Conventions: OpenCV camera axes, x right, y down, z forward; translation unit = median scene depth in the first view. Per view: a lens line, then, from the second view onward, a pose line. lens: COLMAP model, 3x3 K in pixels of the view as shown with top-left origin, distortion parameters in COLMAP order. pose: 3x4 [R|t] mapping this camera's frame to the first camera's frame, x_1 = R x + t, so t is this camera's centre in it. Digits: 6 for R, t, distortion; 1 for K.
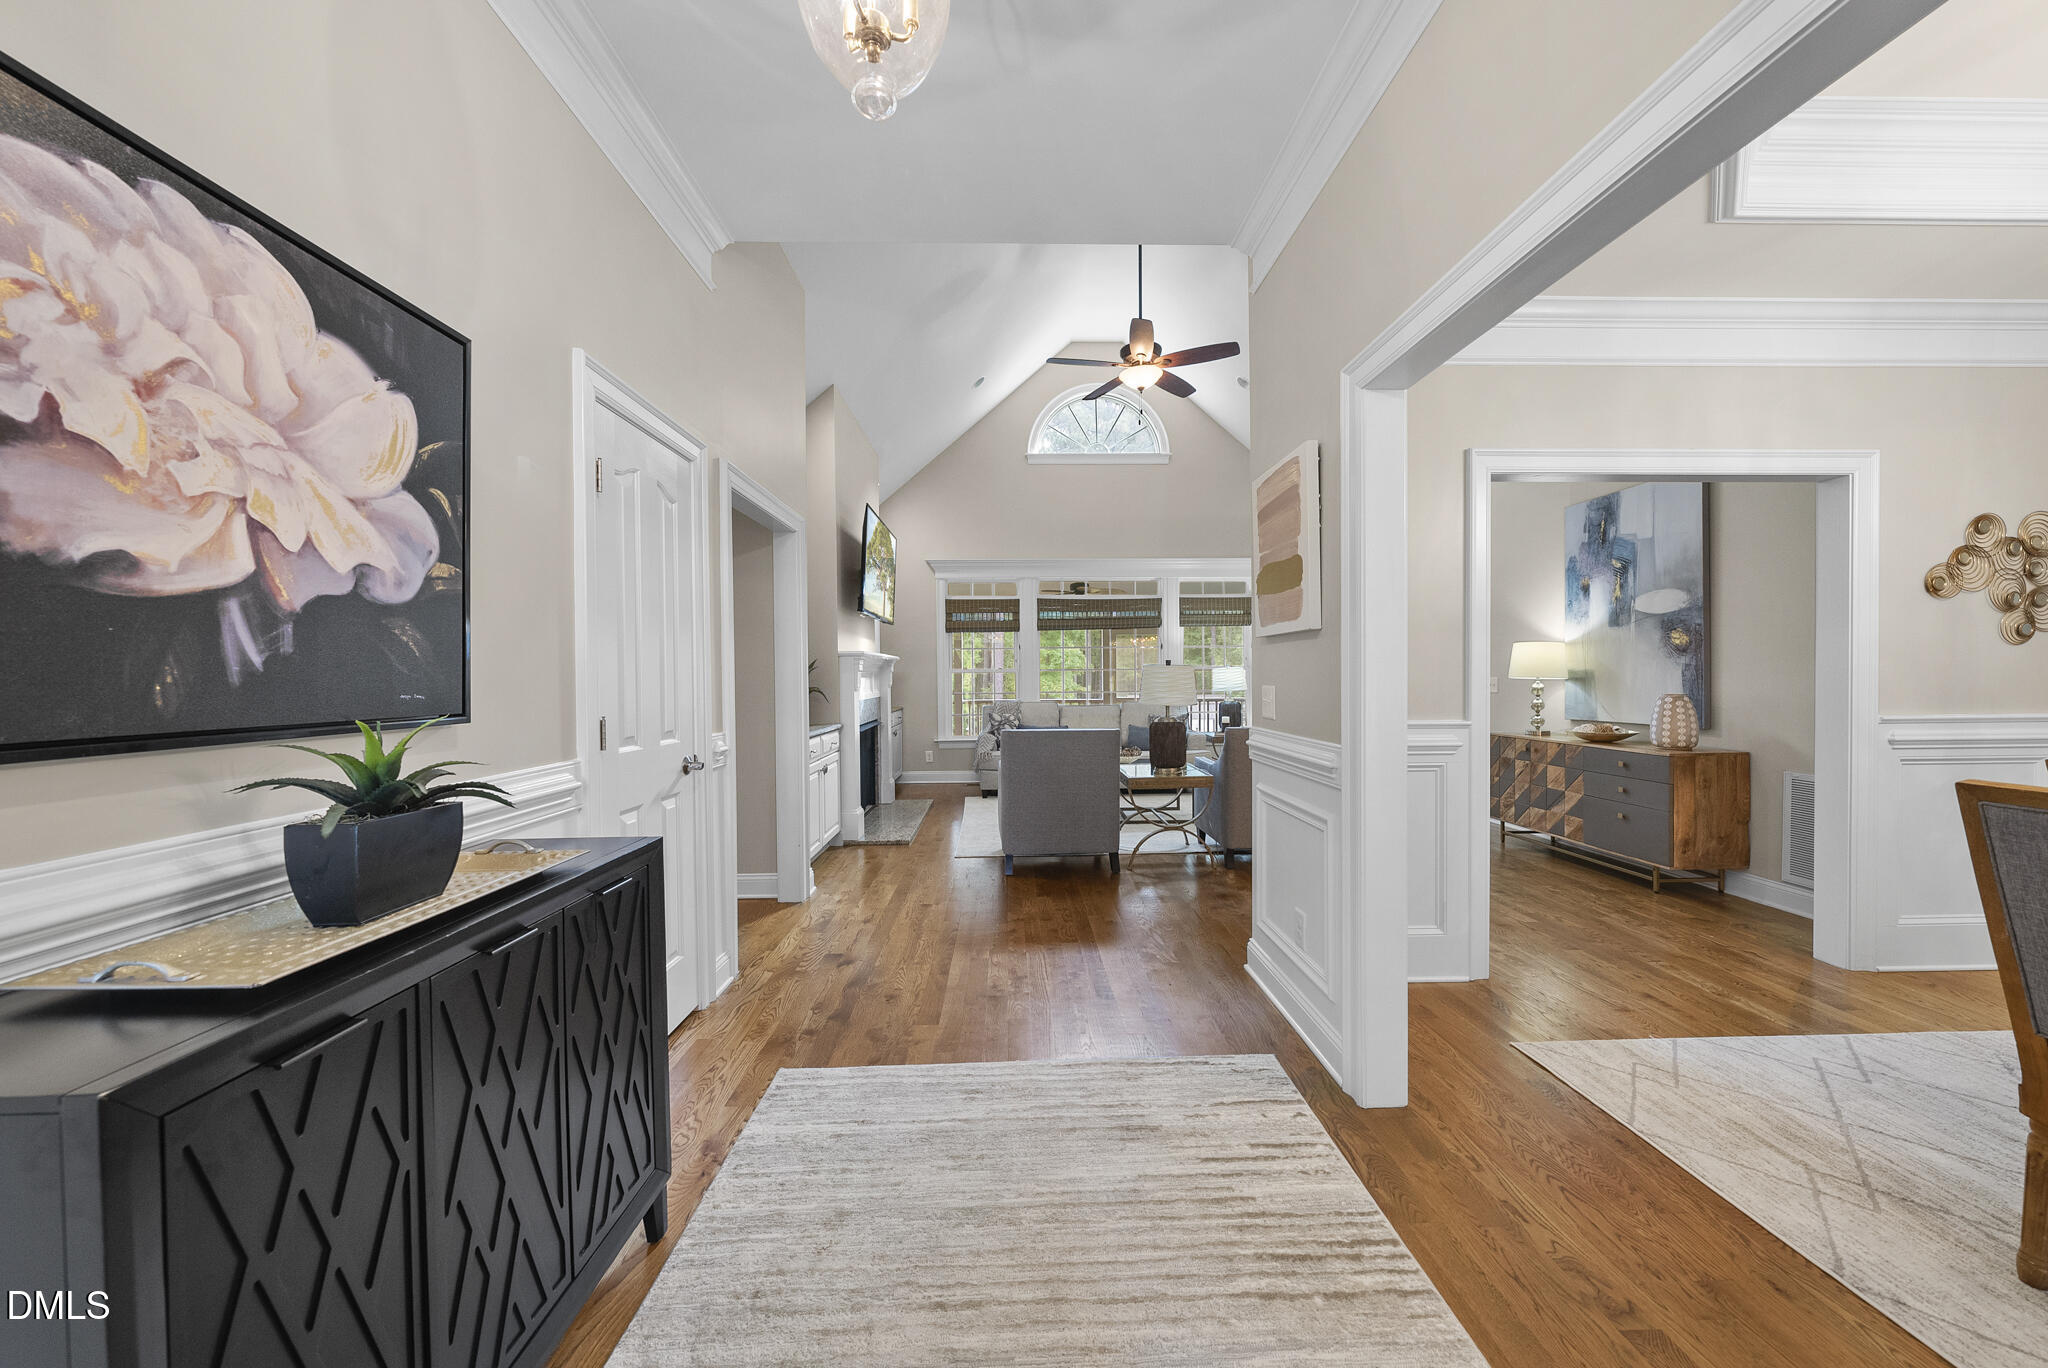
lens RADIAL K [[699.6, 0, 1024.3], [0, 699.6, 690.1], [0, 0, 1]] dist [-0.003015, -0.000291]
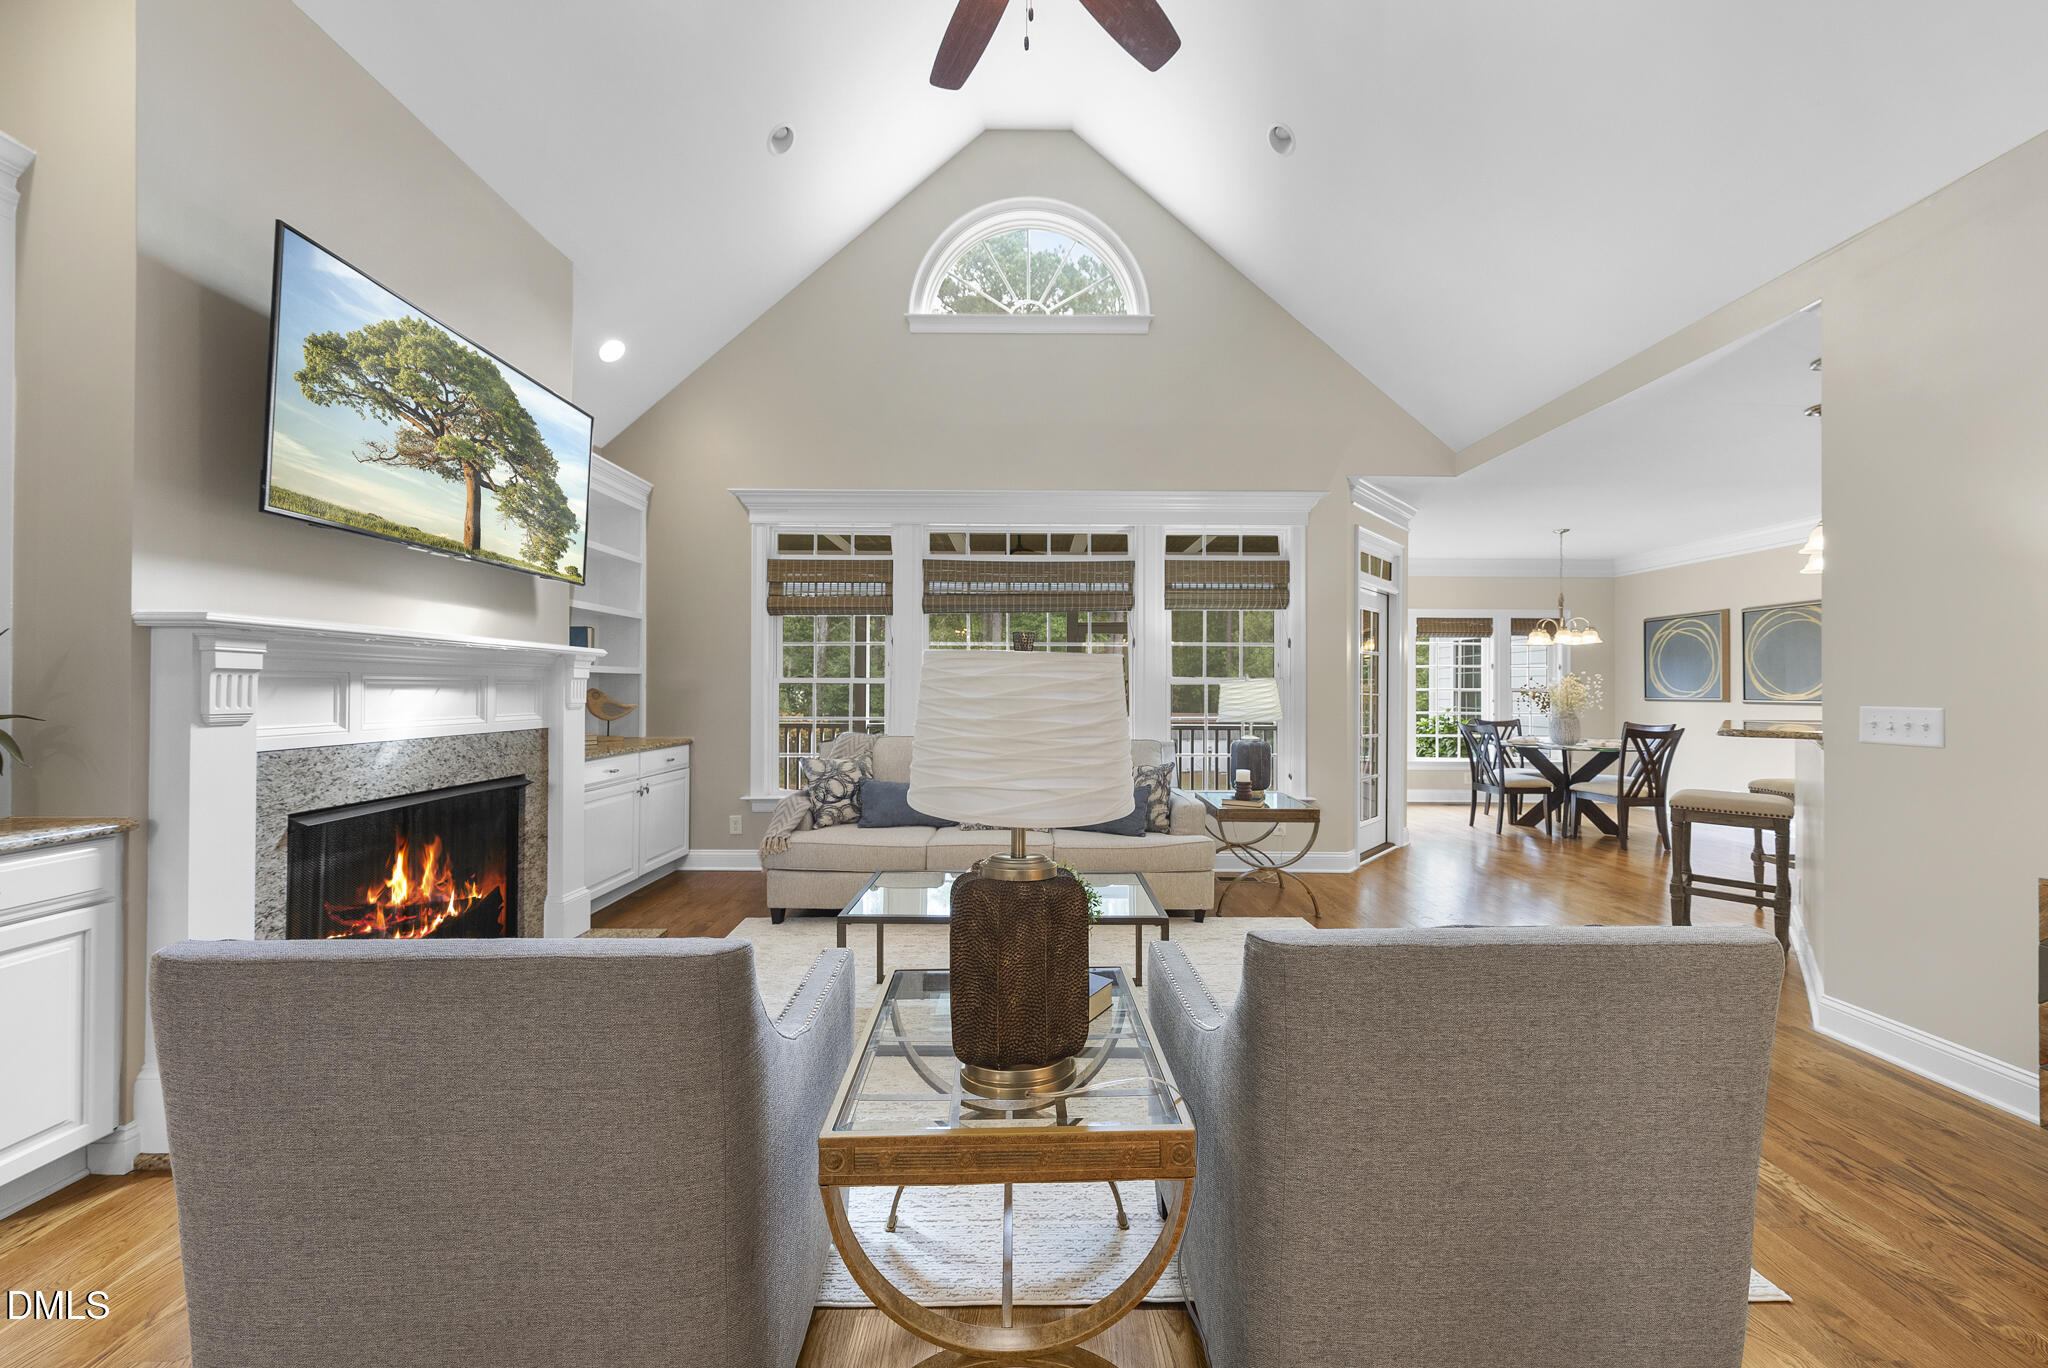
lens RADIAL K [[699.6, 0, 1012.7], [0, 699.6, 689.6], [0, 0, 1]] dist [-0.003015, -0.000291]
pose [[0.999282, 0.014571, -0.034976, 0.153984], [-0.015233, 0.999708, -0.018747, -0.013374], [0.034692, 0.019266, 0.999212, 0.544728]]
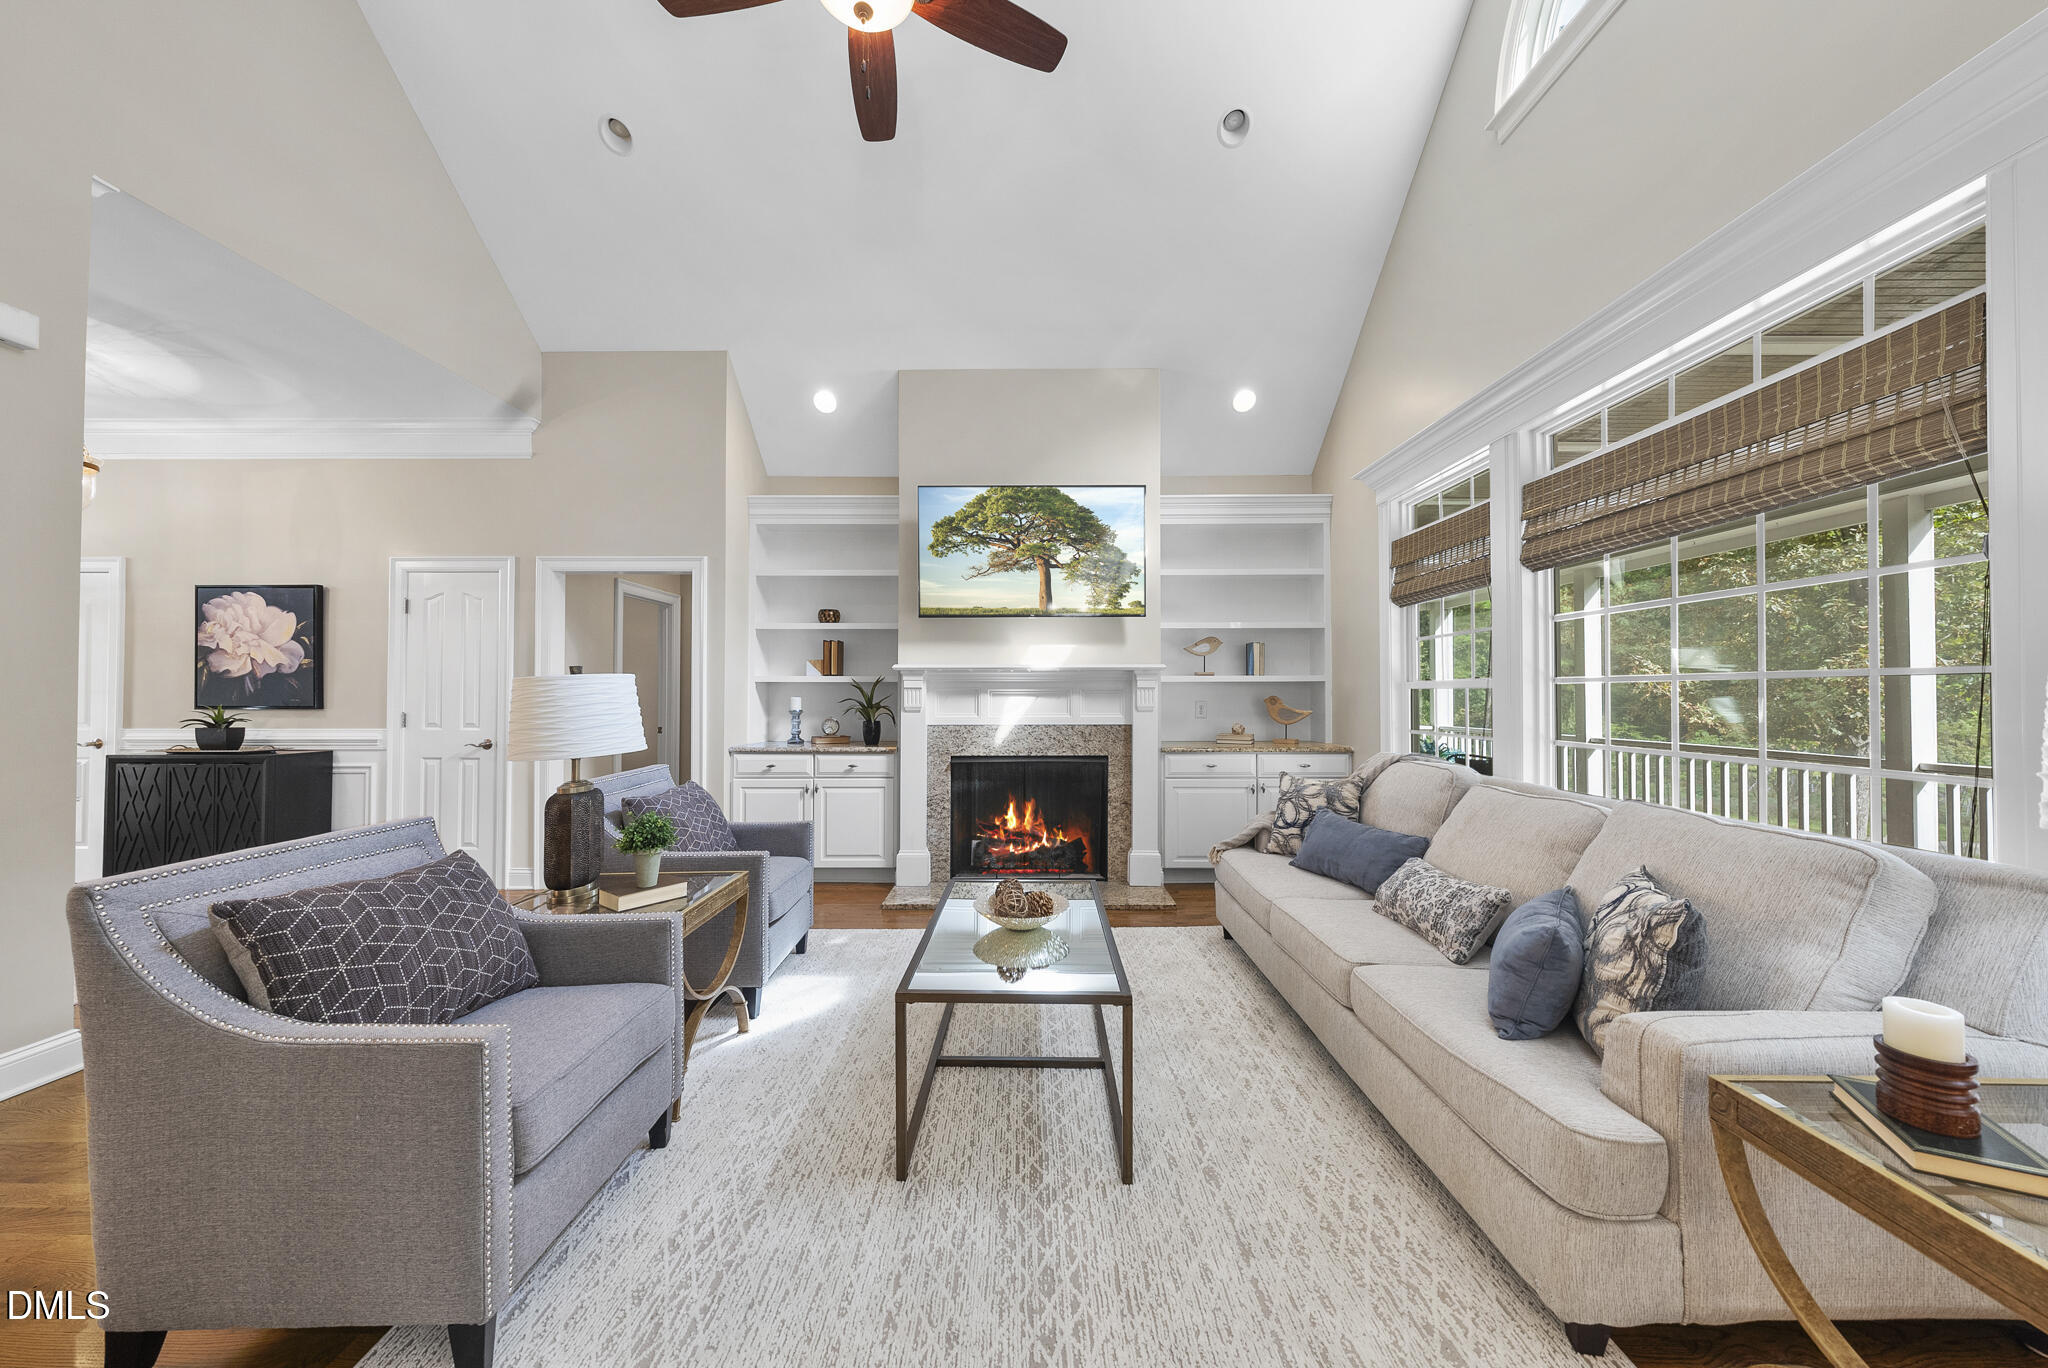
lens RADIAL K [[699.6, 0, 1021.4], [0, 699.6, 692.4], [0, 0, 1]] dist [-0.003015, -0.000291]
pose [[-0.022103, 0.010320, -0.999702, 0.515556], [-0.019207, 0.999758, 0.010745, -0.028083], [0.999571, 0.019439, -0.021899, 0.975837]]
